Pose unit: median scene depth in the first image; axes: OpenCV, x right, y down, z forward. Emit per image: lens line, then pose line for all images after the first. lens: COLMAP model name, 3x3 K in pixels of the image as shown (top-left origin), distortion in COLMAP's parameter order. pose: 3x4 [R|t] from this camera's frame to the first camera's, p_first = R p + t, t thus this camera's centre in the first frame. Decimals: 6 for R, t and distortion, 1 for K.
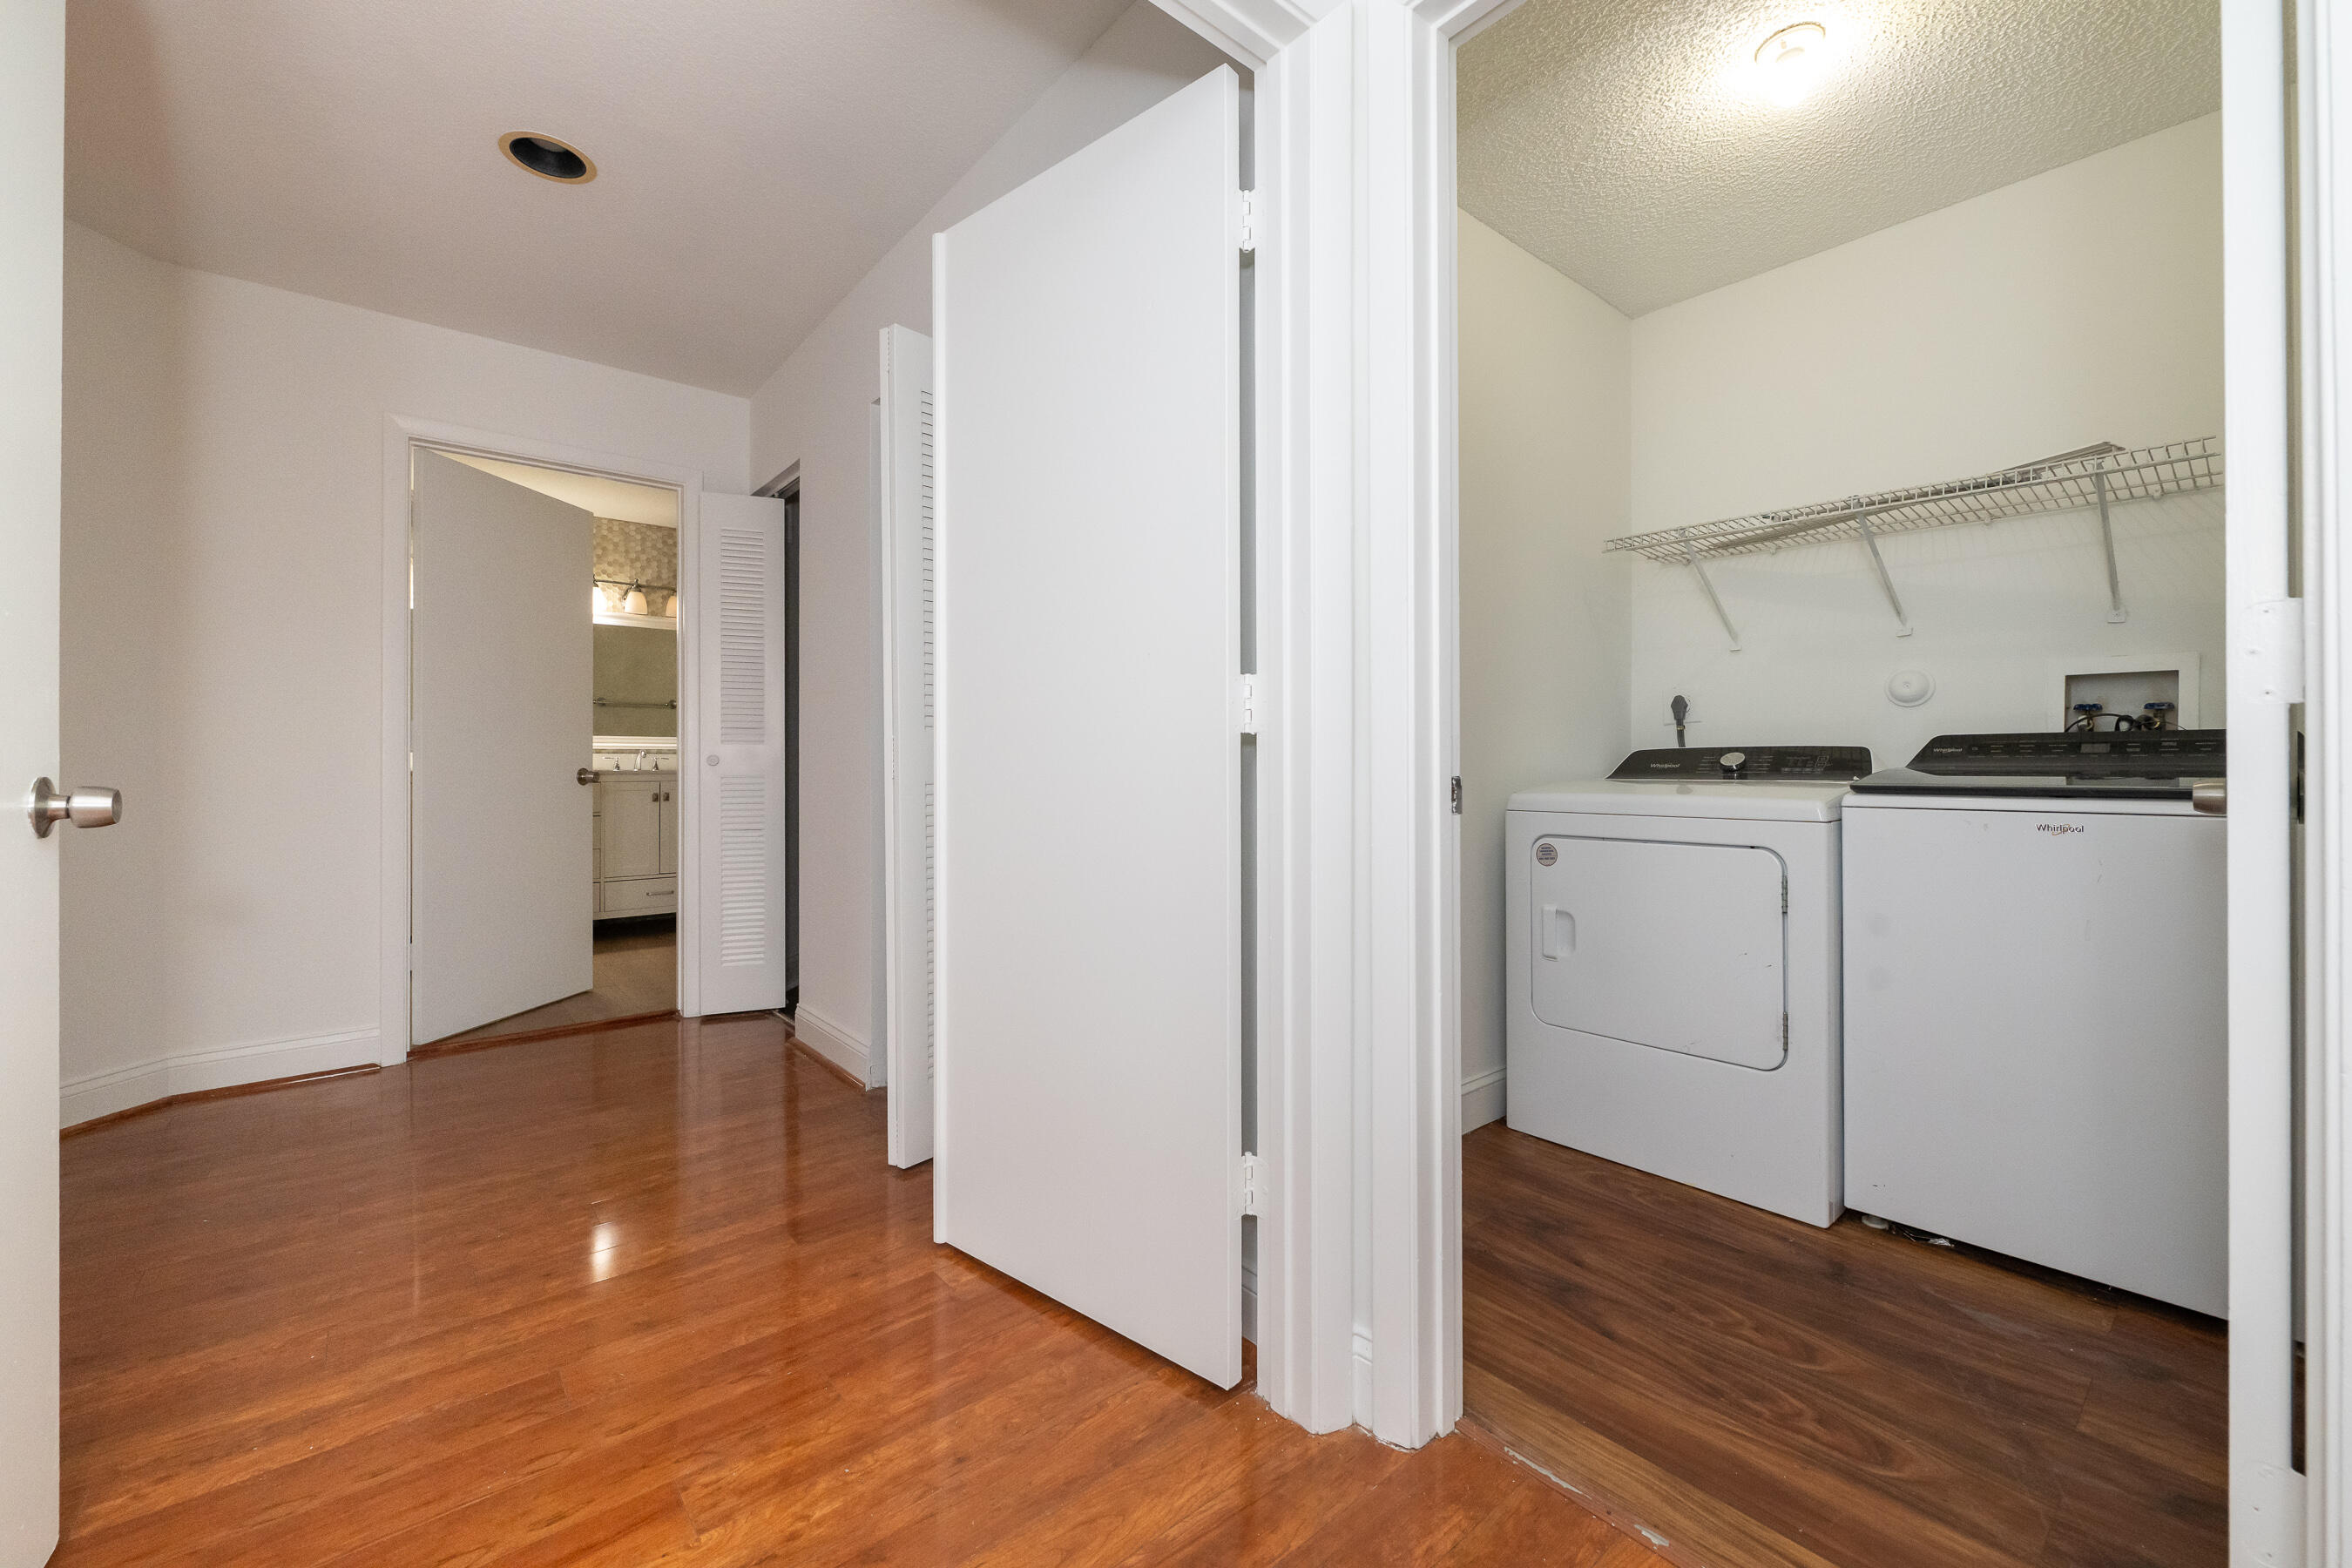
lens RADIAL K [[928.0, 0, 1180.8], [0, 928.0, 766.6], [0, 0, 1]] dist [0.001391, -0.000169]
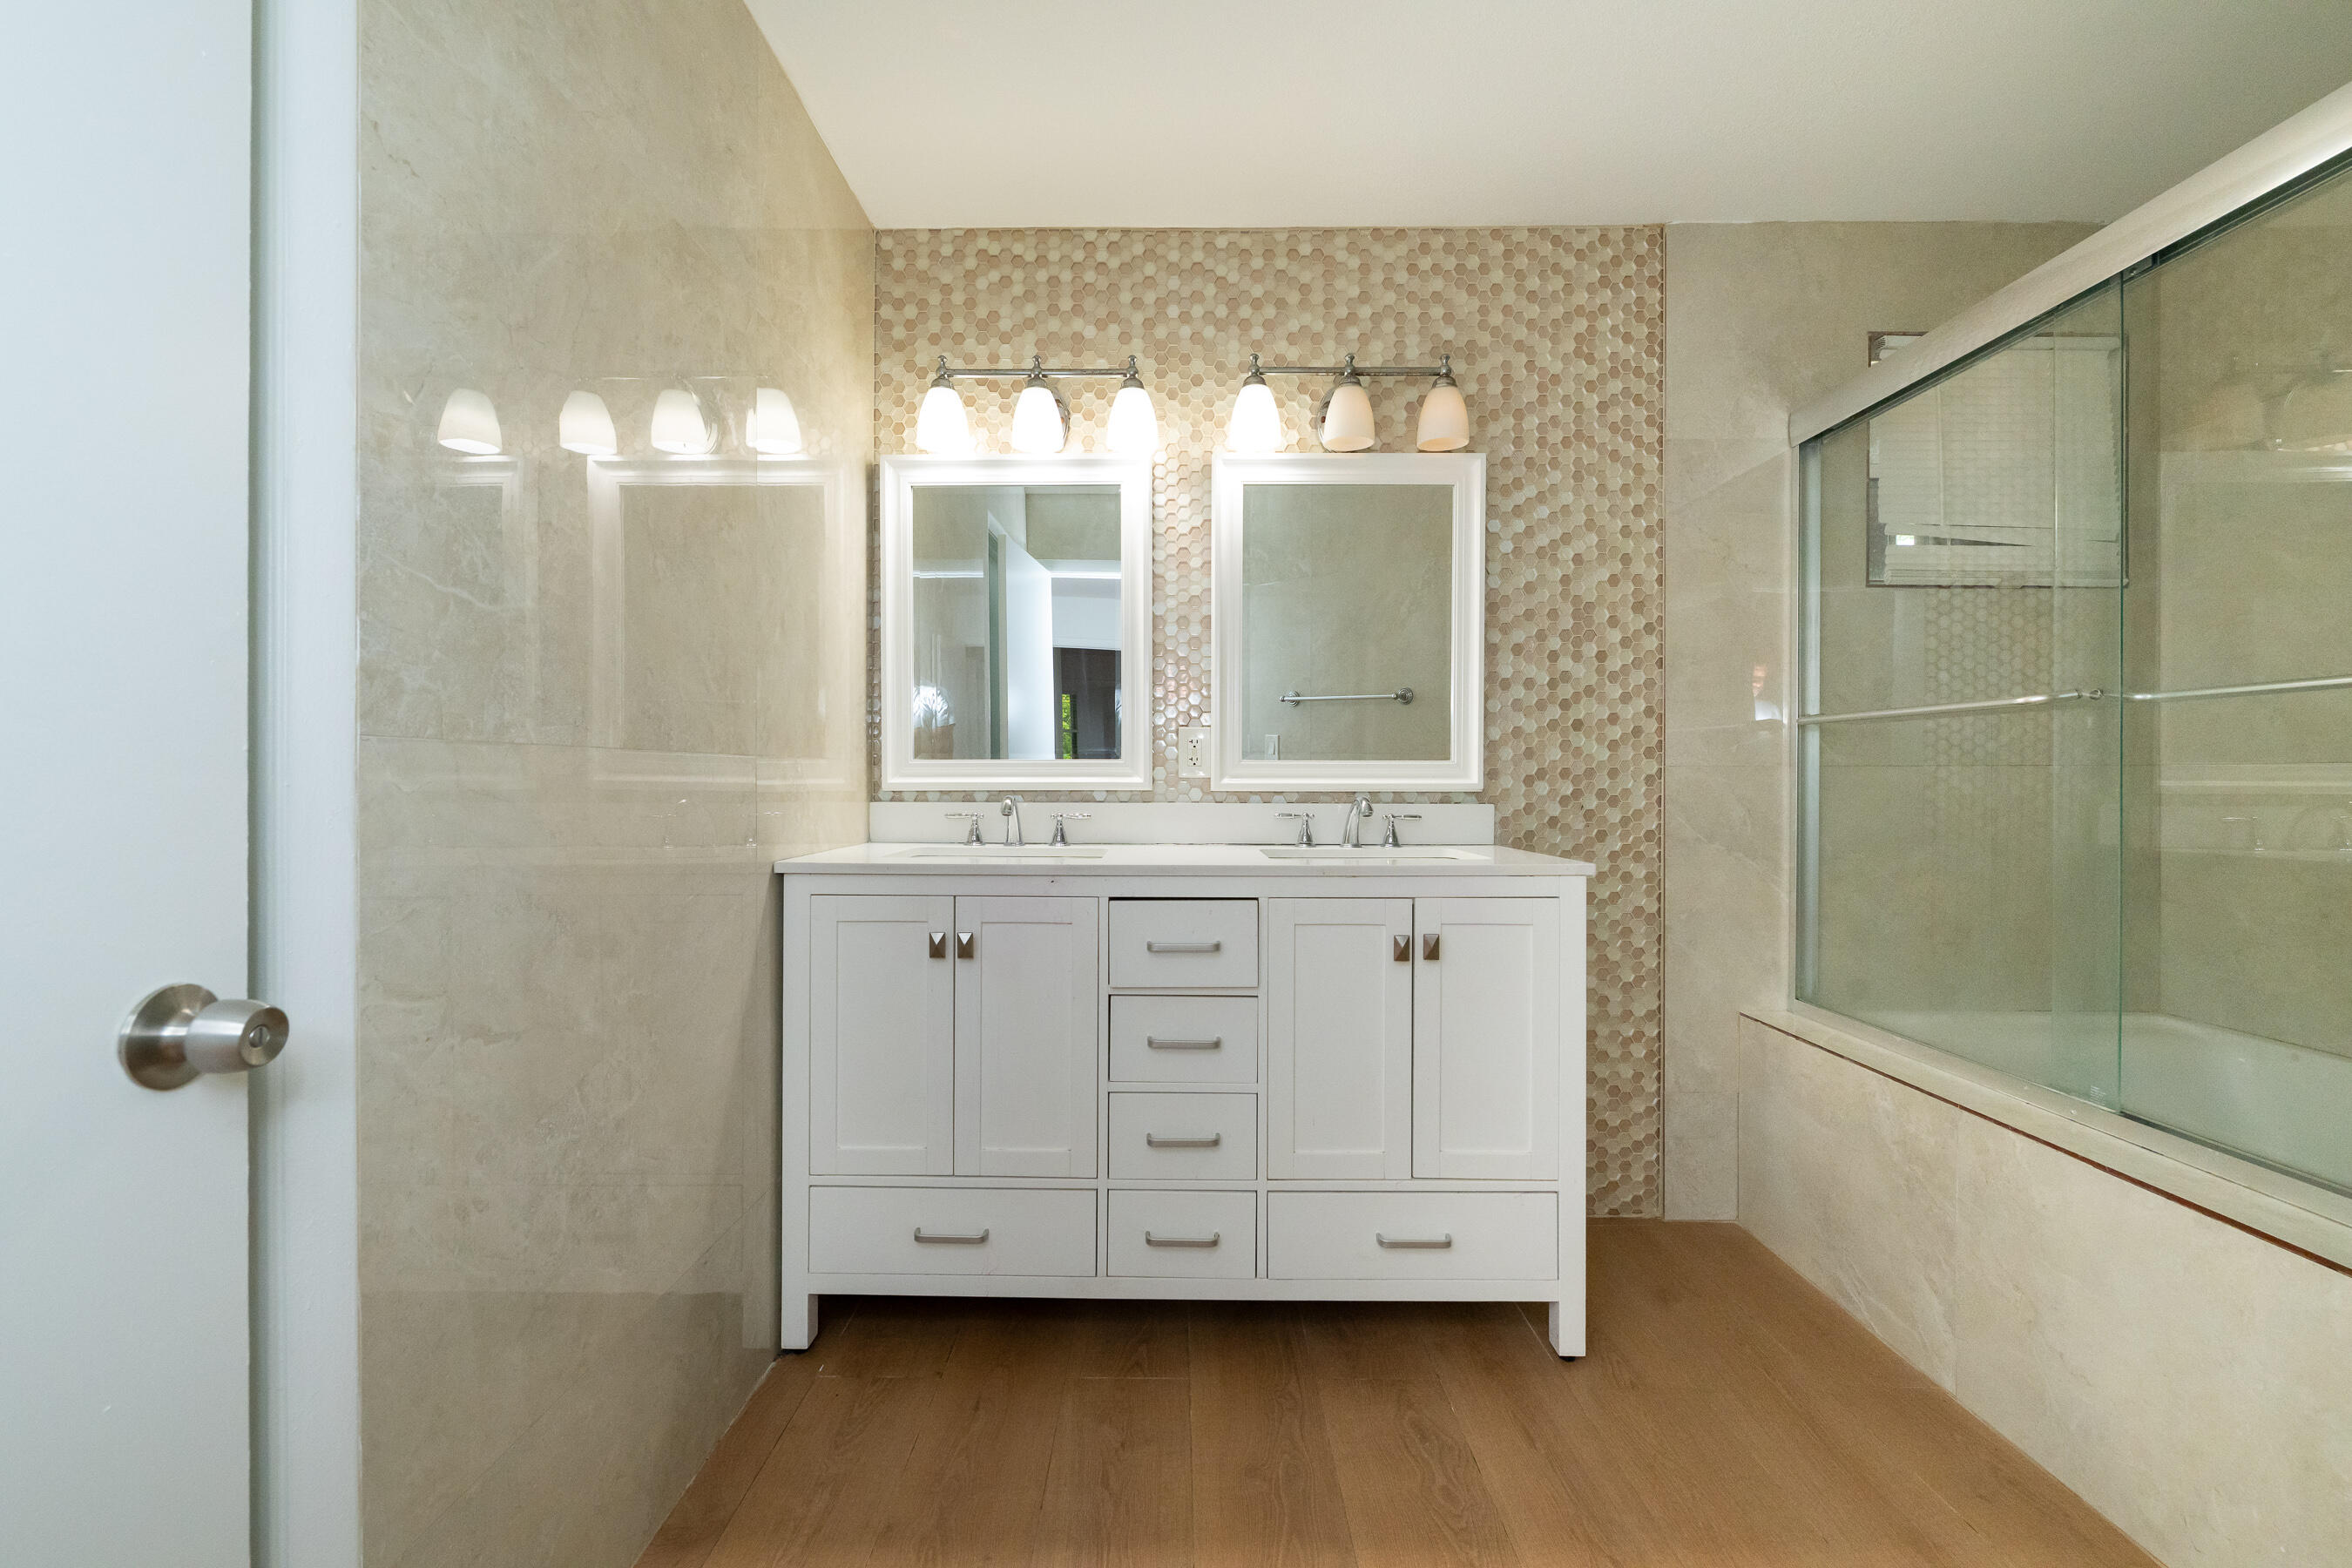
lens RADIAL K [[926.9, 0, 1171.3], [0, 926.9, 773.9], [0, 0, 1]] dist [-0.000924, -0.000323]
pose [[0.755989, 0.000681, -0.654584, -0.384703], [-0.001345, 0.999999, -0.000512, -0.026382], [0.654583, 0.001268, 0.755989, 0.651374]]
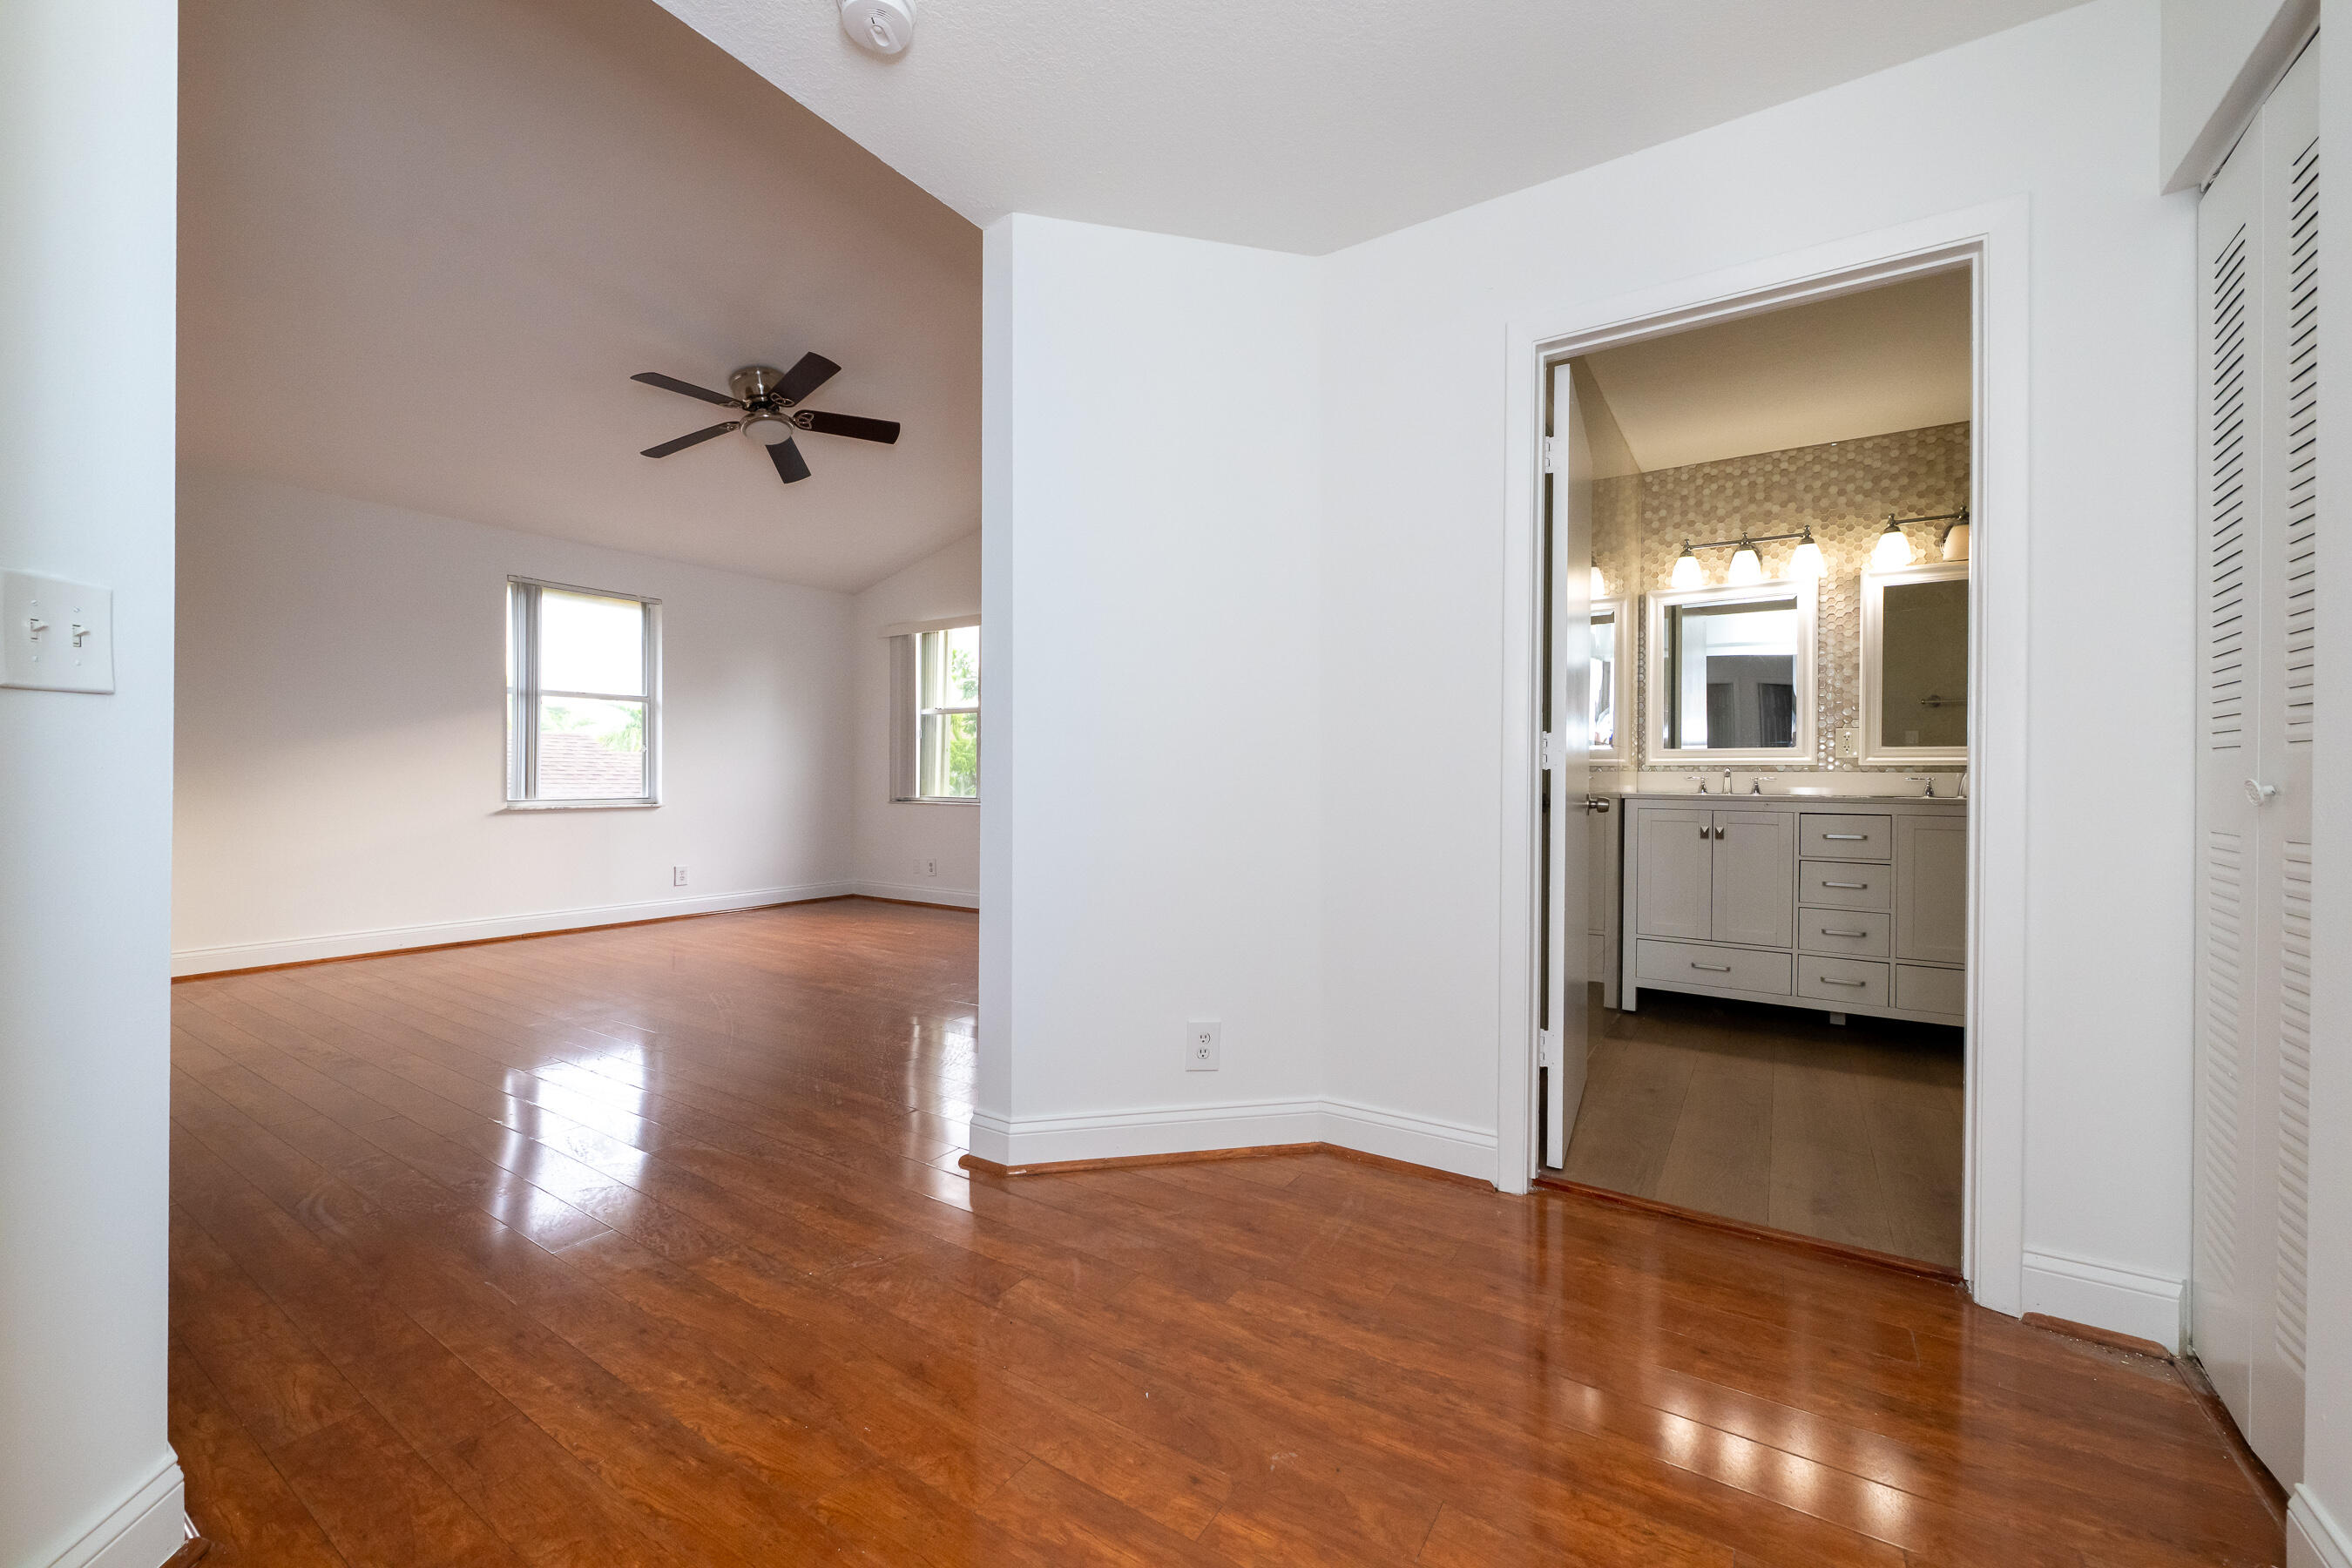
lens RADIAL K [[919.8, 0, 1166.9], [0, 919.8, 779.5], [0, 0, 1]] dist [-0.002887, -0.000326]
pose [[0.268362, 0.005532, -0.963302, -0.111924], [-0.005500, 0.999976, 0.004210, -0.008599], [0.963302, 0.004168, 0.268386, 0.283687]]
